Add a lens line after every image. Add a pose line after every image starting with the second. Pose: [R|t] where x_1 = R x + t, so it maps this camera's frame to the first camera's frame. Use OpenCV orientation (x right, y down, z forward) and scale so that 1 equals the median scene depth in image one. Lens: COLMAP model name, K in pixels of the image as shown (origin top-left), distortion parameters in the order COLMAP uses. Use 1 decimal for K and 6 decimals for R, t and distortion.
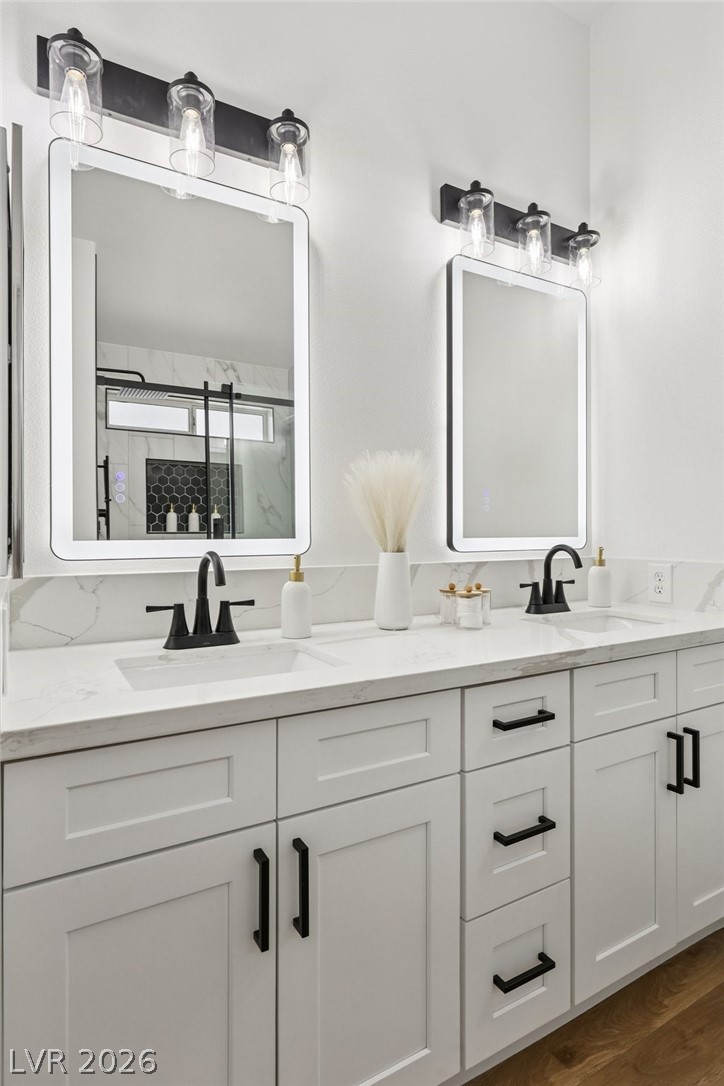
lens RADIAL K [[576.5, 0, 362.0], [0, 576.5, 543.0], [0, 0, 1]] dist [-0.006118, 0.000493]
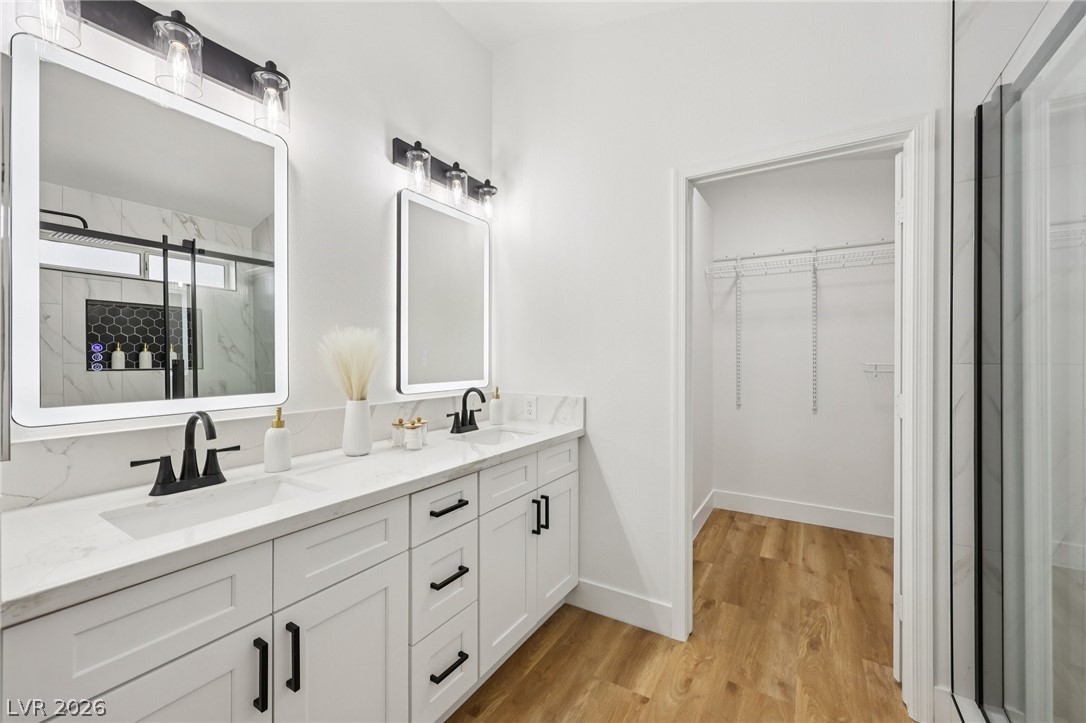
lens RADIAL K [[434.9, 0, 549.8], [0, 434.9, 356.5], [0, 0, 1]] dist [-0.004597, 0.000747]
pose [[0.876169, 0.004805, 0.481980, -0.046278], [-0.001881, 0.999977, -0.006551, -0.084564], [-0.482000, 0.004833, 0.876158, -0.152310]]
